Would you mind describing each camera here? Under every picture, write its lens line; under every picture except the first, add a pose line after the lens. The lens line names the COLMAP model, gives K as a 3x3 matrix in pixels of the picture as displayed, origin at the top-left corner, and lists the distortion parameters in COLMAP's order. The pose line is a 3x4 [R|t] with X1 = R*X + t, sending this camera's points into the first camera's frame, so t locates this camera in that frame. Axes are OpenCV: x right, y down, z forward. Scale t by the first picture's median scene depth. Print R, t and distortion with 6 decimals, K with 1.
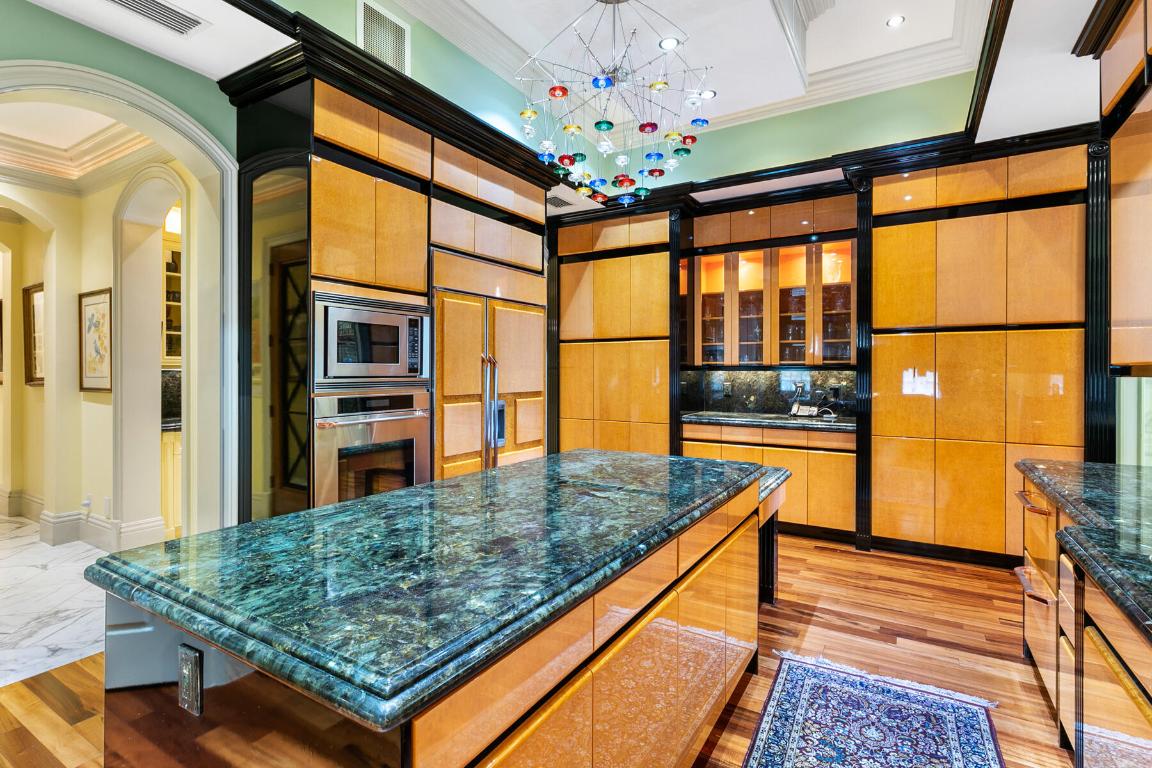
lens RADIAL K [[557.8, 0, 574.8], [0, 557.8, 378.2], [0, 0, 1]] dist [-0.006319, 0.002475]
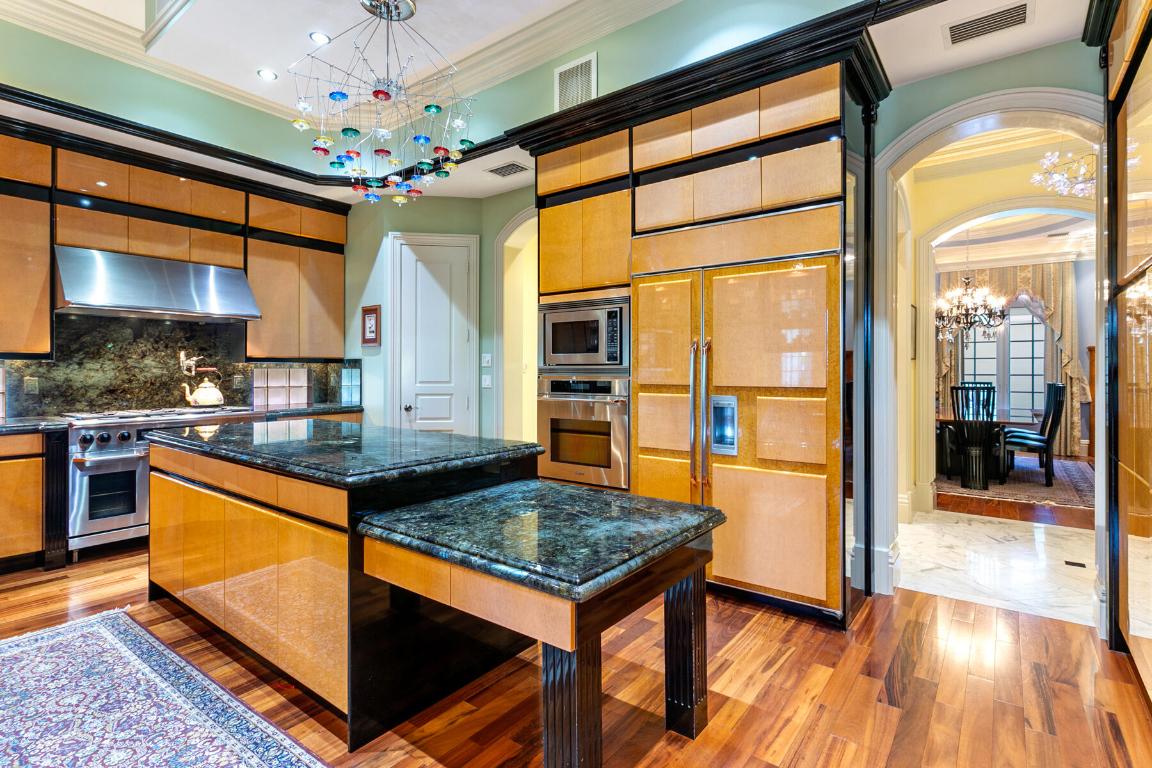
lens RADIAL K [[557.8, 0, 577.2], [0, 557.8, 371.8], [0, 0, 1]] dist [-0.006319, 0.002475]
pose [[-0.110606, -0.001287, -0.993863, 0.775433], [-0.013635, 0.999907, 0.000222, 0.011619], [0.993771, 0.013576, -0.110613, 1.031513]]
